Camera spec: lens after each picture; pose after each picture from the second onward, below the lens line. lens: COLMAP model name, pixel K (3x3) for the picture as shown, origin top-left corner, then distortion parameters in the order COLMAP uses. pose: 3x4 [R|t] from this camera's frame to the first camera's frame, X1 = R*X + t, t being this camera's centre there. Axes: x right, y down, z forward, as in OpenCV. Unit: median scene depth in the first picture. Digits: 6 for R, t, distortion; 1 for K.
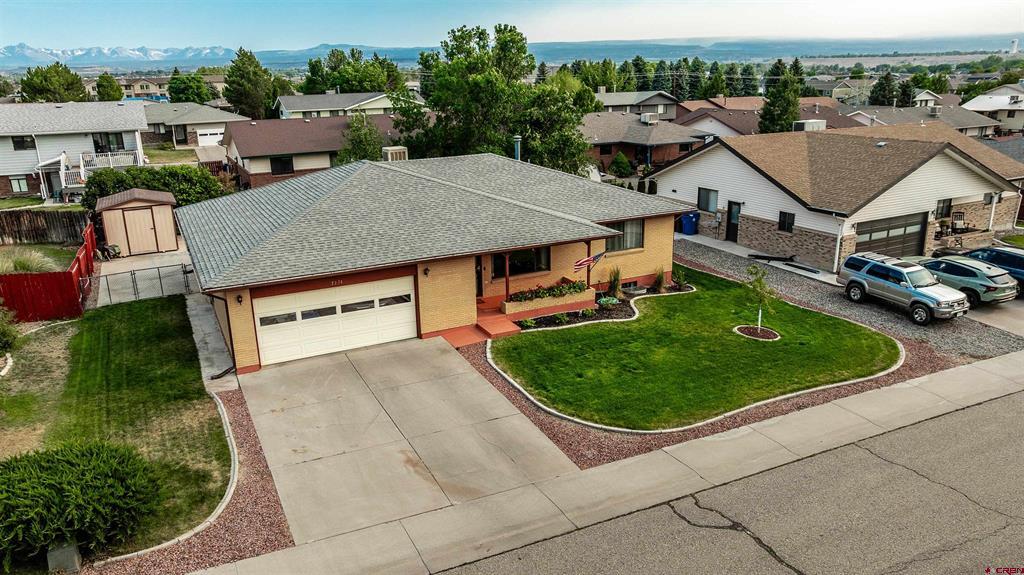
lens RADIAL K [[726.3, 0, 512.0], [0, 726.3, 287.5], [0, 0, 1]] dist [-0.033944, 0.031564]
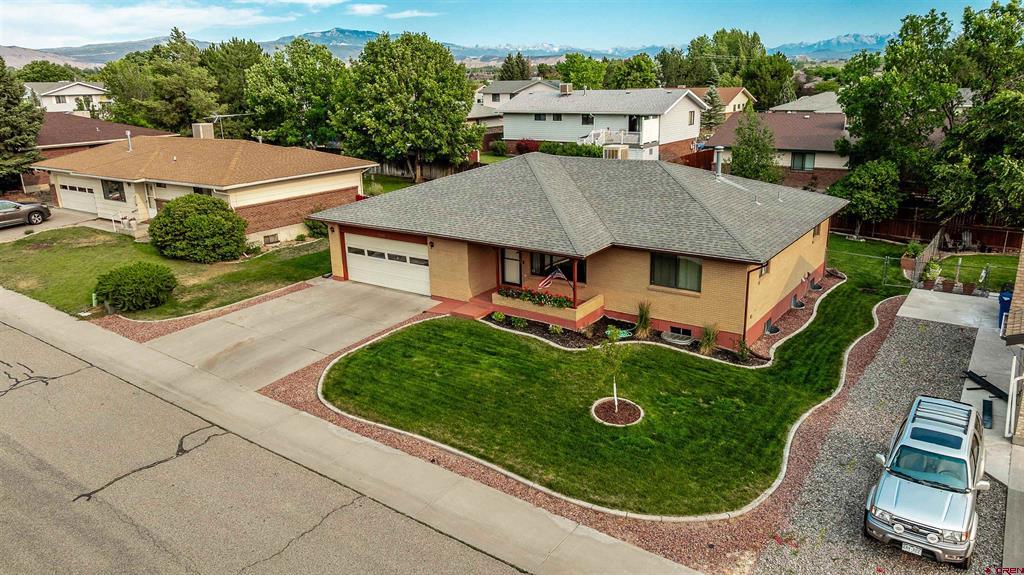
lens RADIAL K [[726.3, 0, 512.0], [0, 726.3, 287.5], [0, 0, 1]] dist [-0.033944, 0.031564]
pose [[0.464518, 0.259767, -0.846608, 0.895330], [-0.240987, 0.957011, 0.161417, -0.163812], [0.852143, 0.129041, 0.507149, 0.462491]]
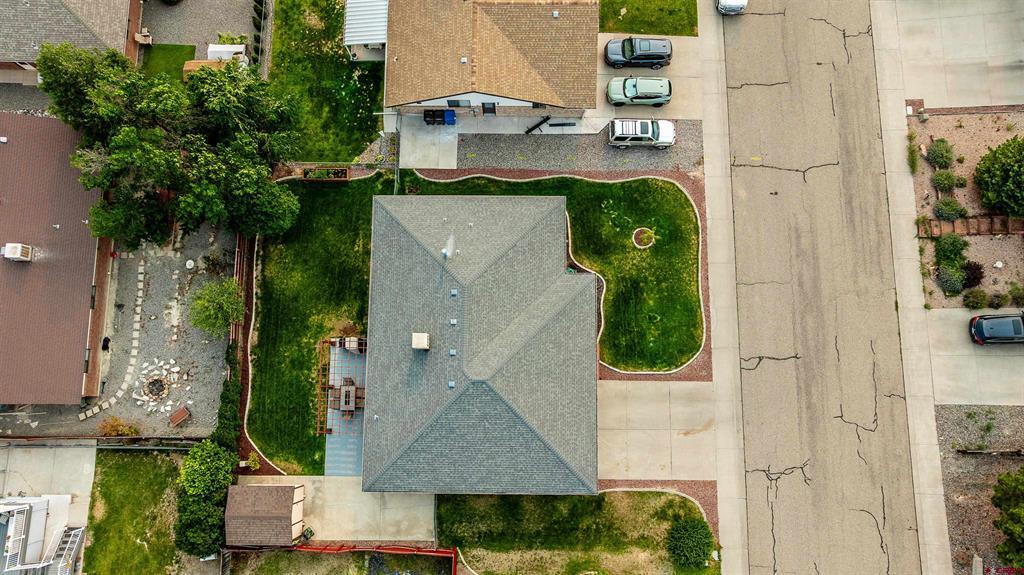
lens RADIAL K [[726.3, 0, 512.0], [0, 726.3, 287.5], [0, 0, 1]] dist [-0.033944, 0.031564]
pose [[0.461766, -0.874328, 0.149408, -0.249333], [0.262731, 0.295705, 0.918439, -1.802606], [-0.847198, -0.384850, 0.366260, 0.496039]]
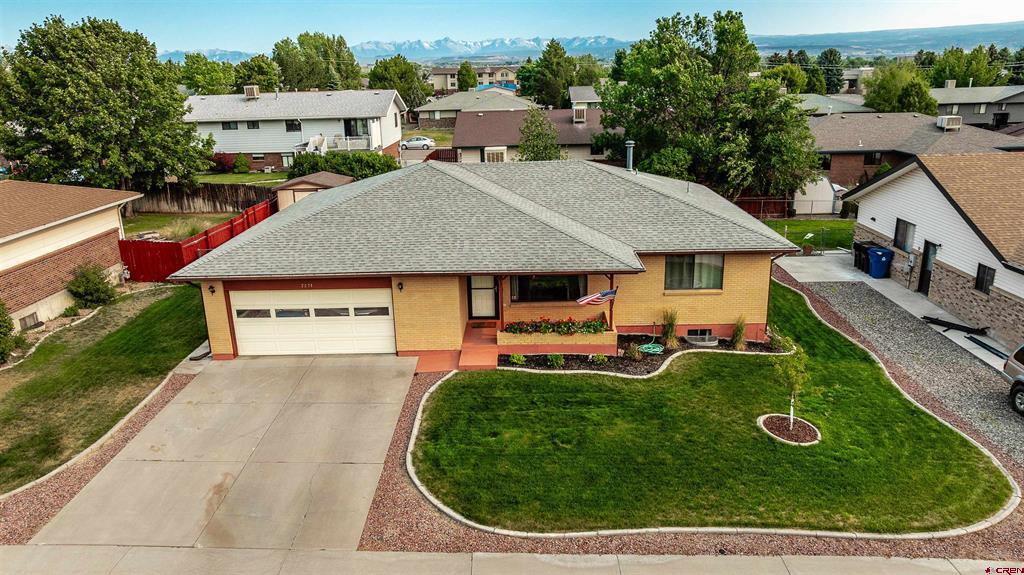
lens RADIAL K [[726.3, 0, 512.0], [0, 726.3, 287.5], [0, 0, 1]] dist [-0.033944, 0.031564]
pose [[0.883436, 0.135459, -0.448545, 0.385988], [-0.128985, 0.990620, 0.045120, -0.073037], [0.450449, 0.017995, 0.892621, 0.212767]]
